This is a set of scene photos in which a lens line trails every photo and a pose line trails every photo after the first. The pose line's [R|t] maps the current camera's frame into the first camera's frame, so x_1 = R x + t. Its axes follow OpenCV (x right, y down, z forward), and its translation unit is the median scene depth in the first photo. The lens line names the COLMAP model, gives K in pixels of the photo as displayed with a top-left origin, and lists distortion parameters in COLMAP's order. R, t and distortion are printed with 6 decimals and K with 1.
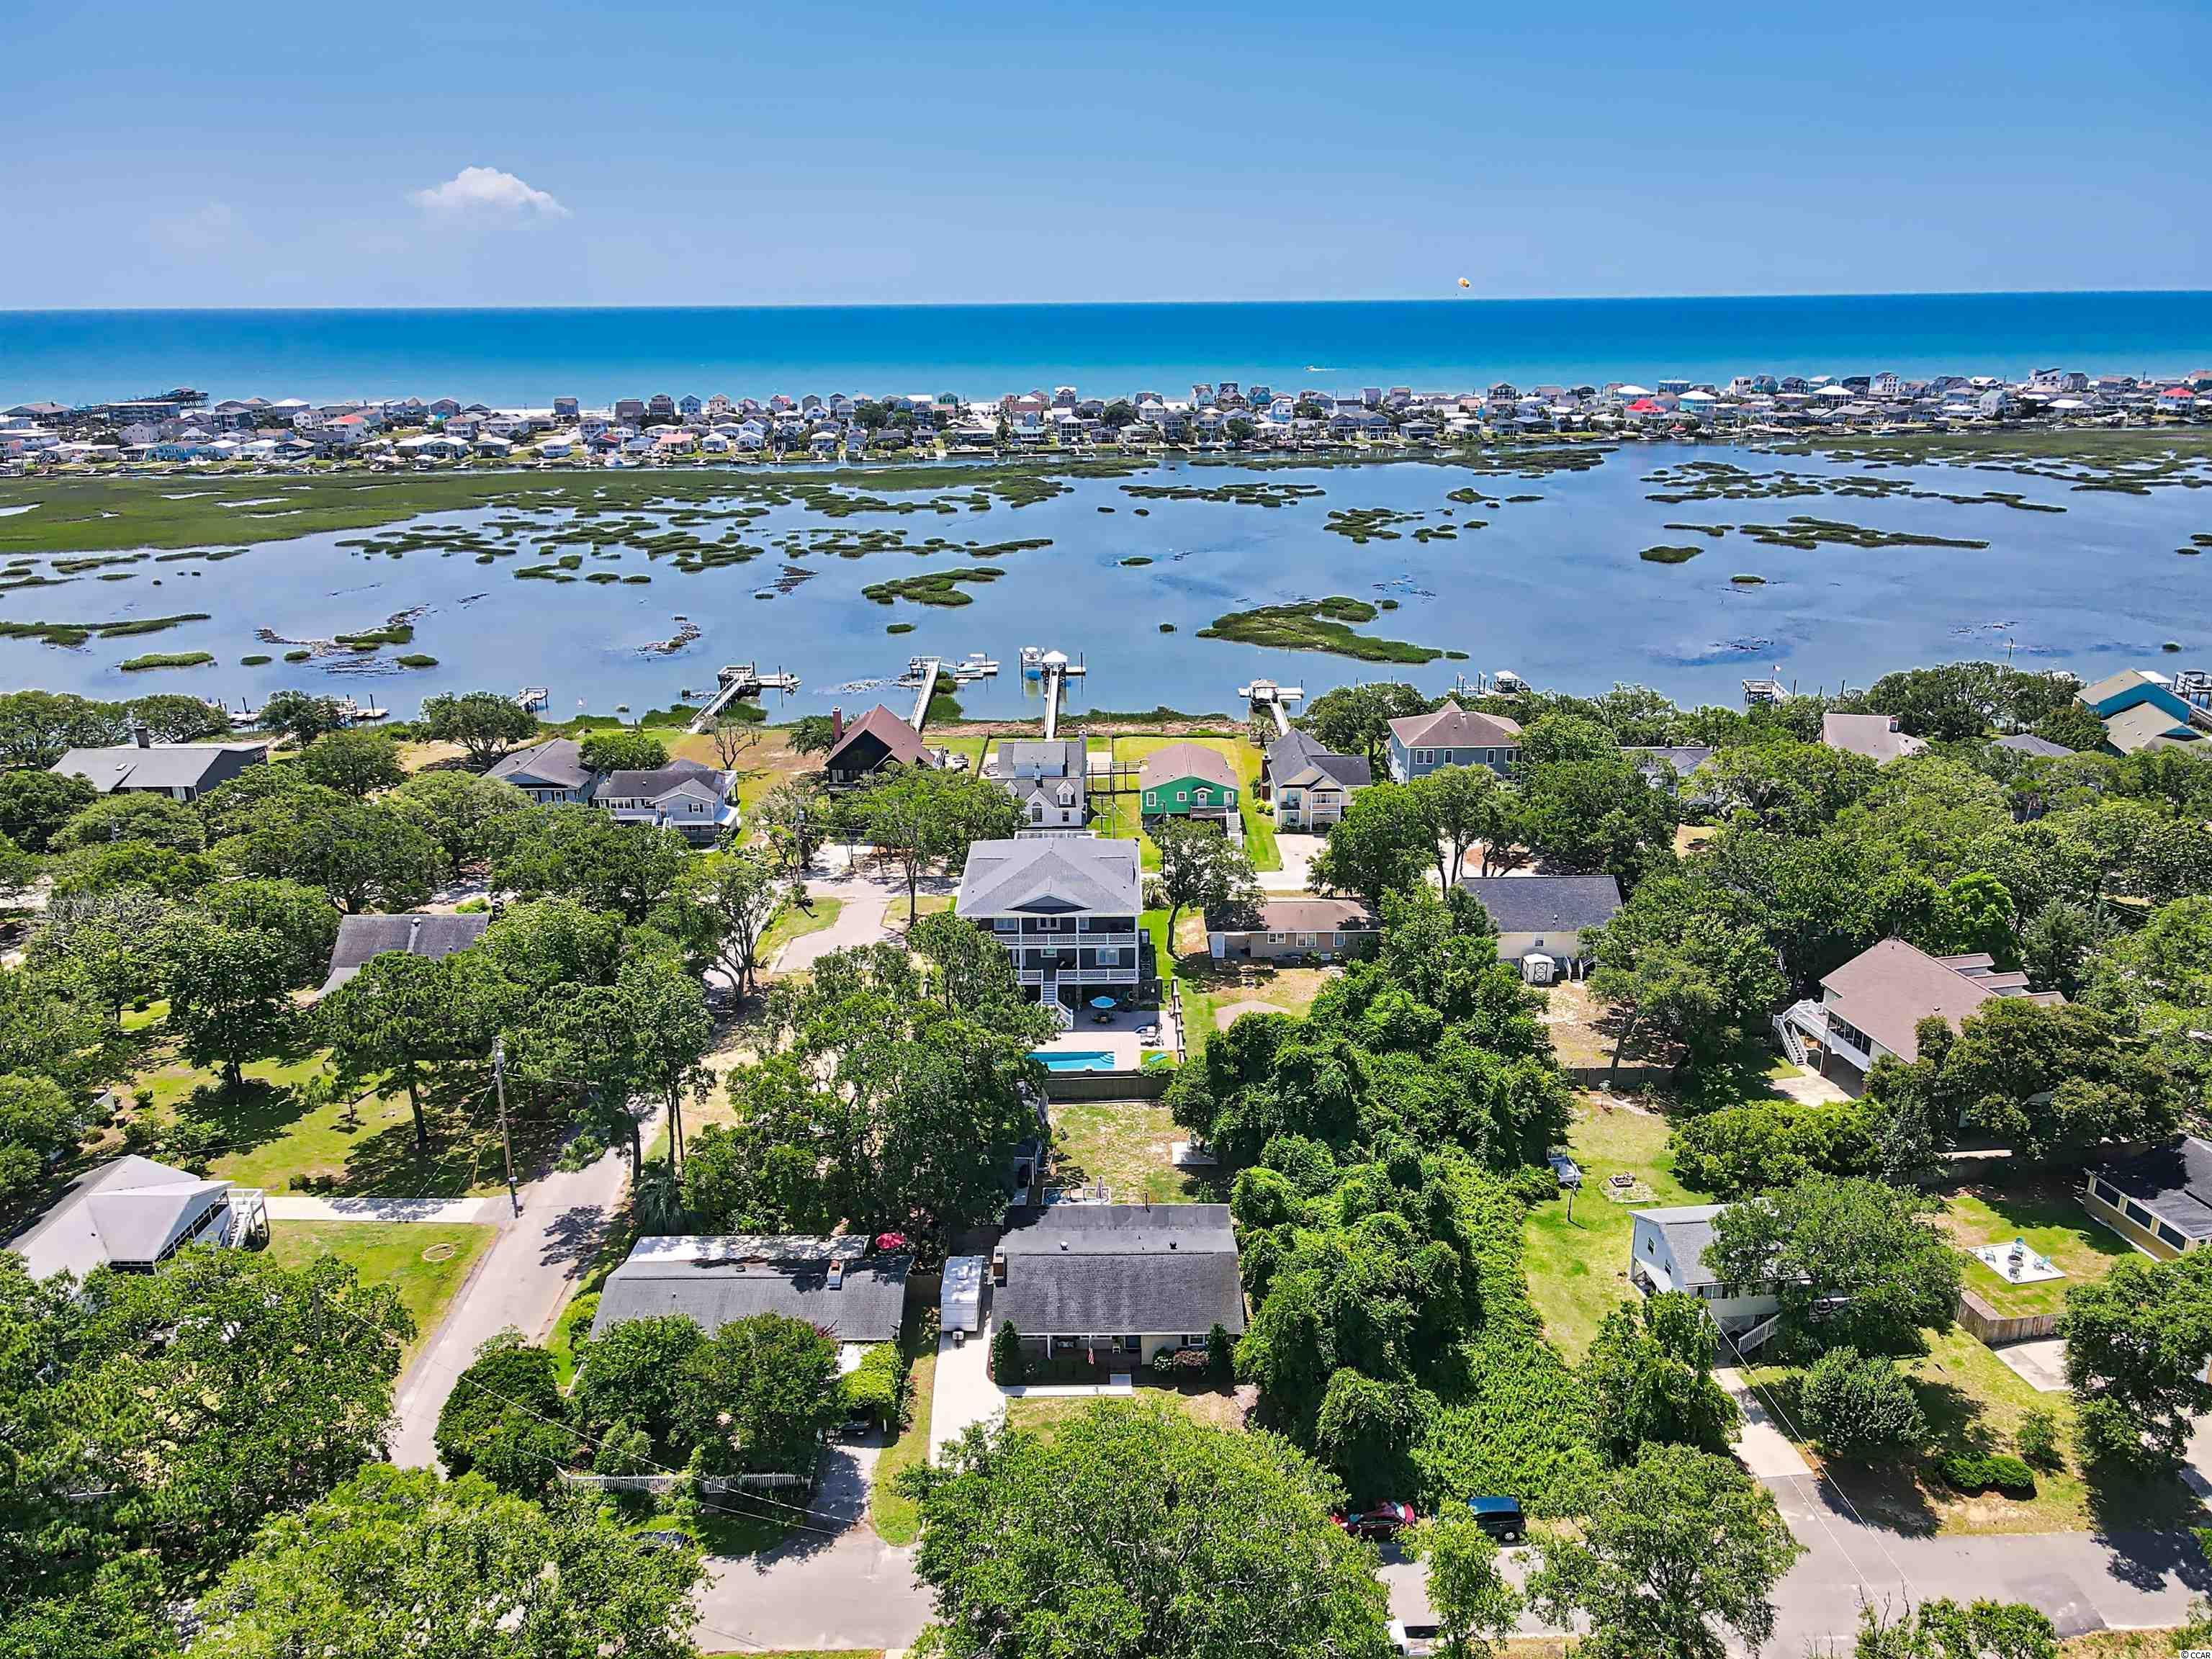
lens RADIAL K [[1614.3, 0, 1110.5], [0, 1614.3, 829.6], [0, 0, 1]] dist [-0.008186, 0.048815]
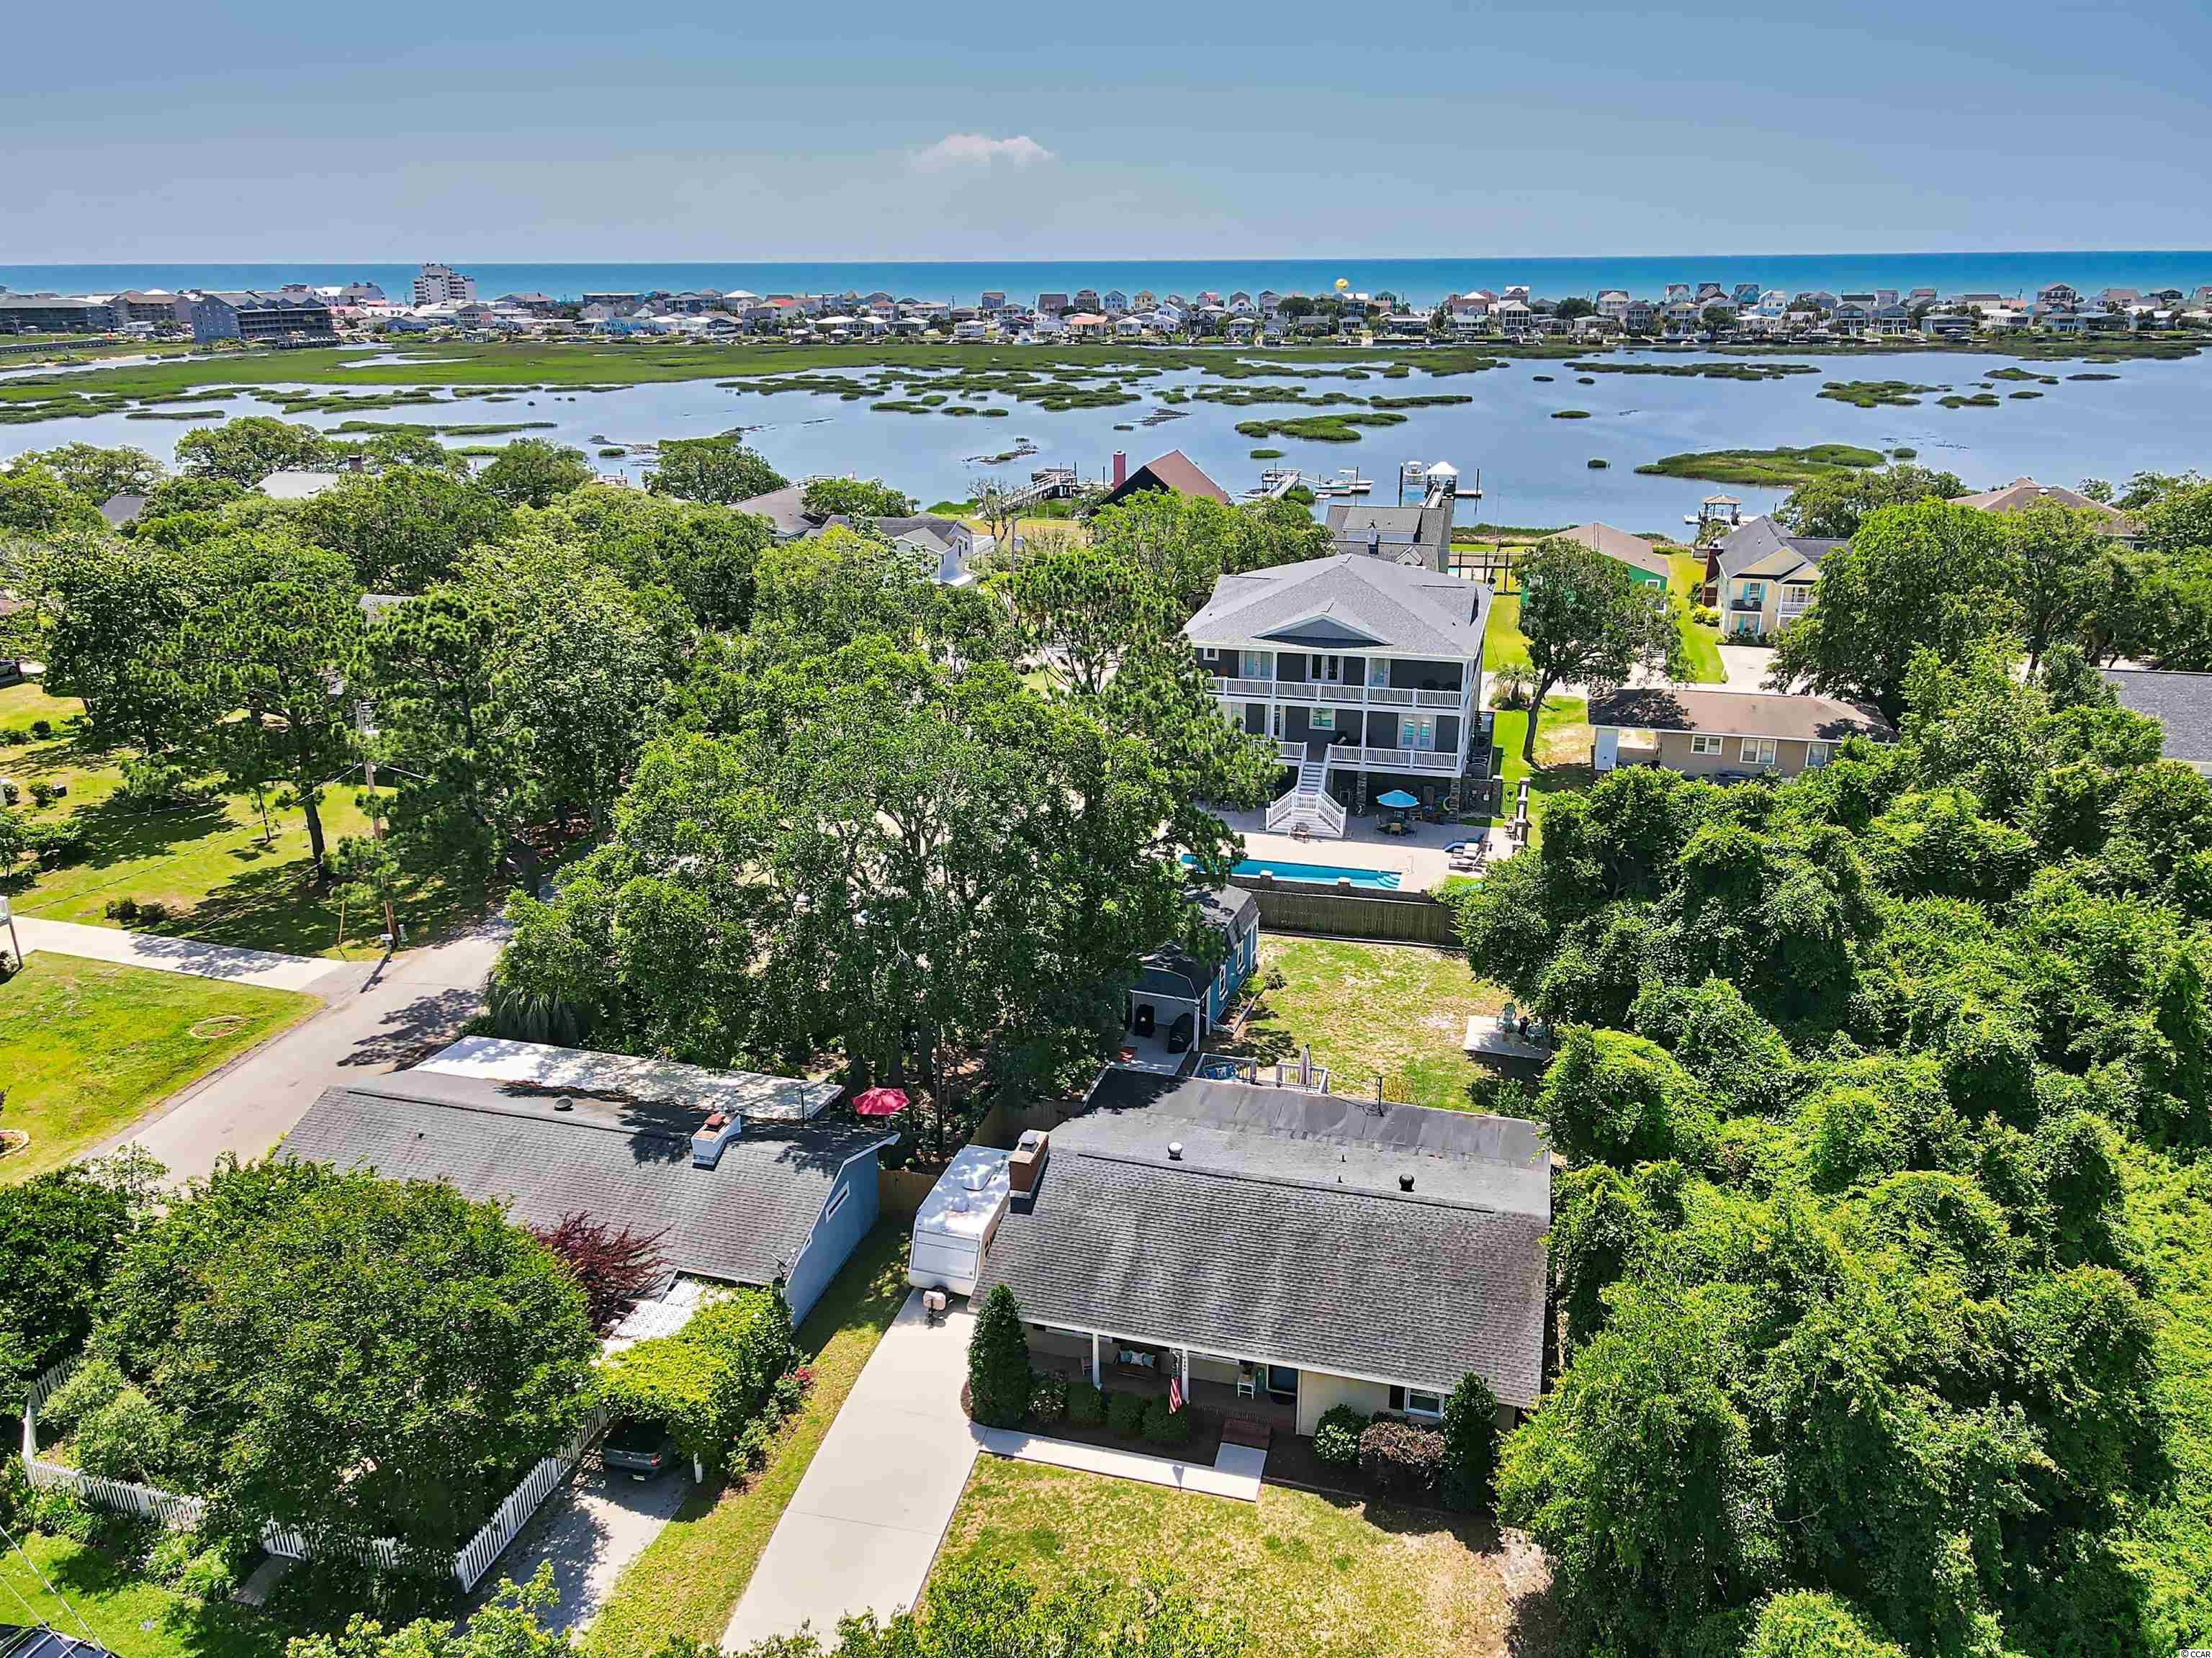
lens RADIAL K [[1614.1, 0, 1110.5], [0, 1614.1, 829.1], [0, 0, 1]] dist [-0.008186, 0.048815]
pose [[0.963624, 0.091552, -0.251091, 0.049984], [-0.085496, 0.995725, 0.034946, 0.116815], [0.253217, -0.012208, 0.967332, 0.421707]]
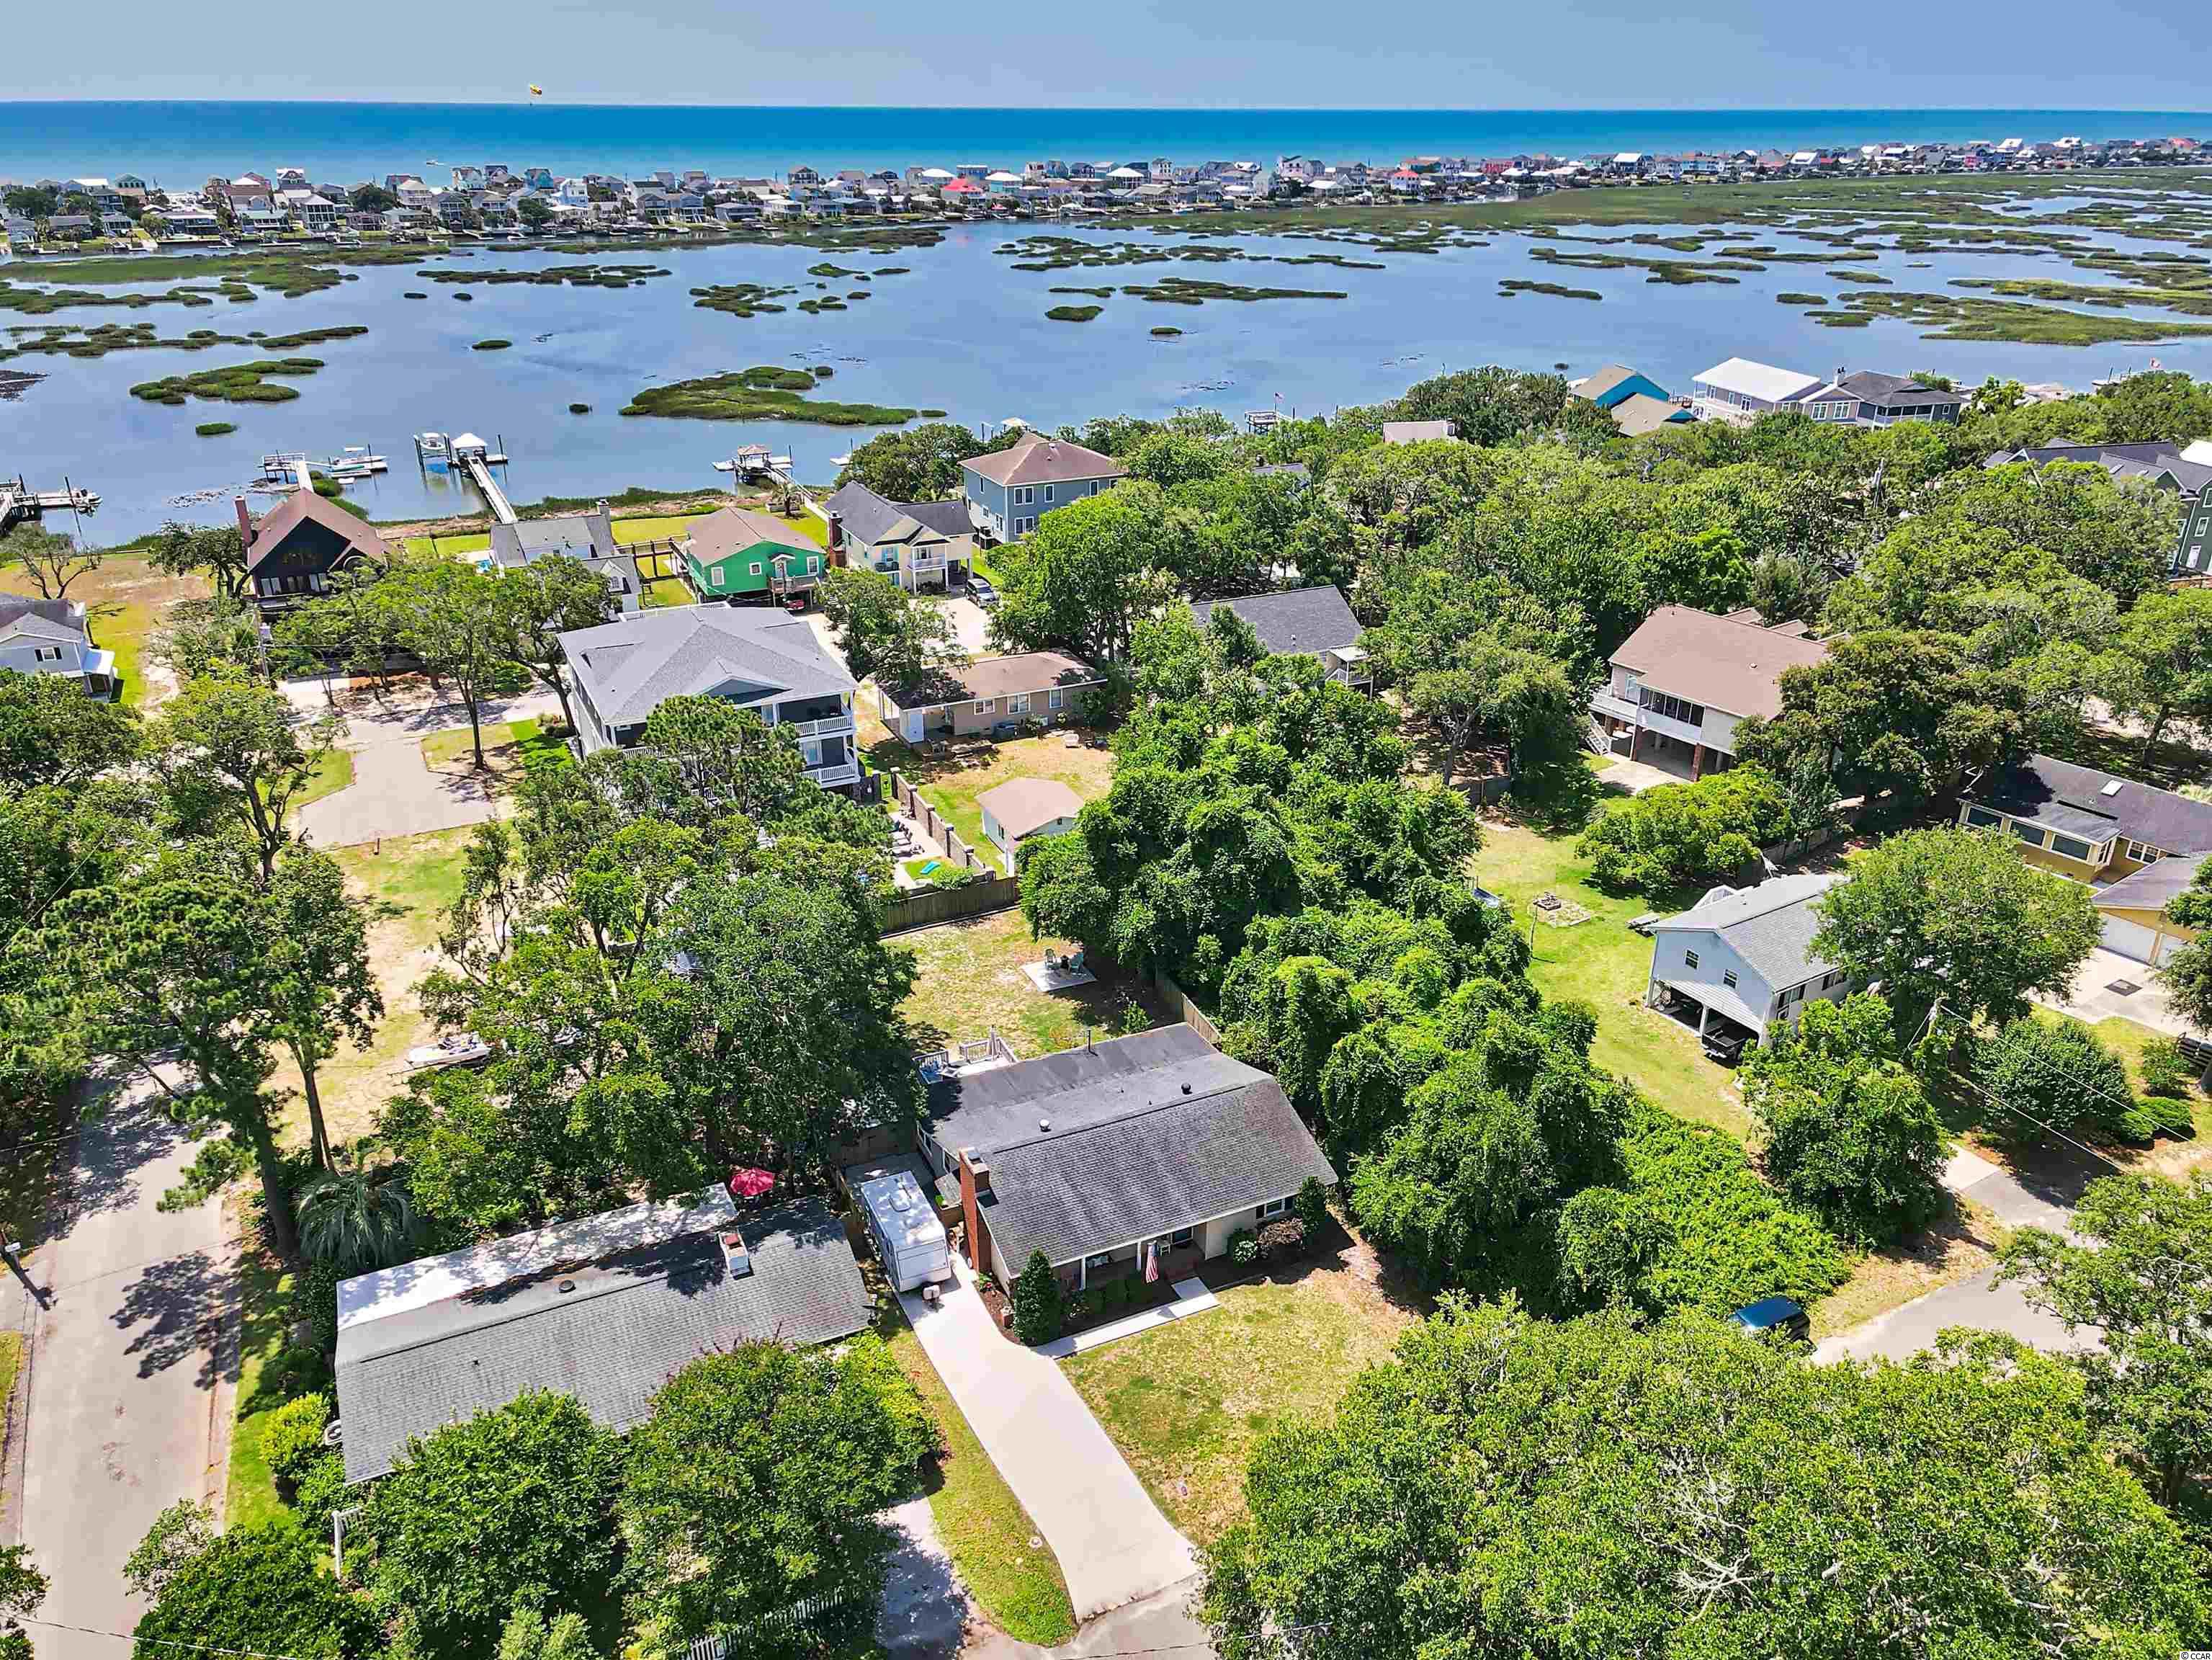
lens RADIAL K [[1614.5, 0, 1110.5], [0, 1614.5, 830.1], [0, 0, 1]] dist [-0.008186, 0.048815]
pose [[0.904986, -0.163112, 0.392932, -0.198295], [0.121847, 0.984267, 0.127951, 0.039192], [-0.407620, -0.067916, 0.910622, 0.292287]]
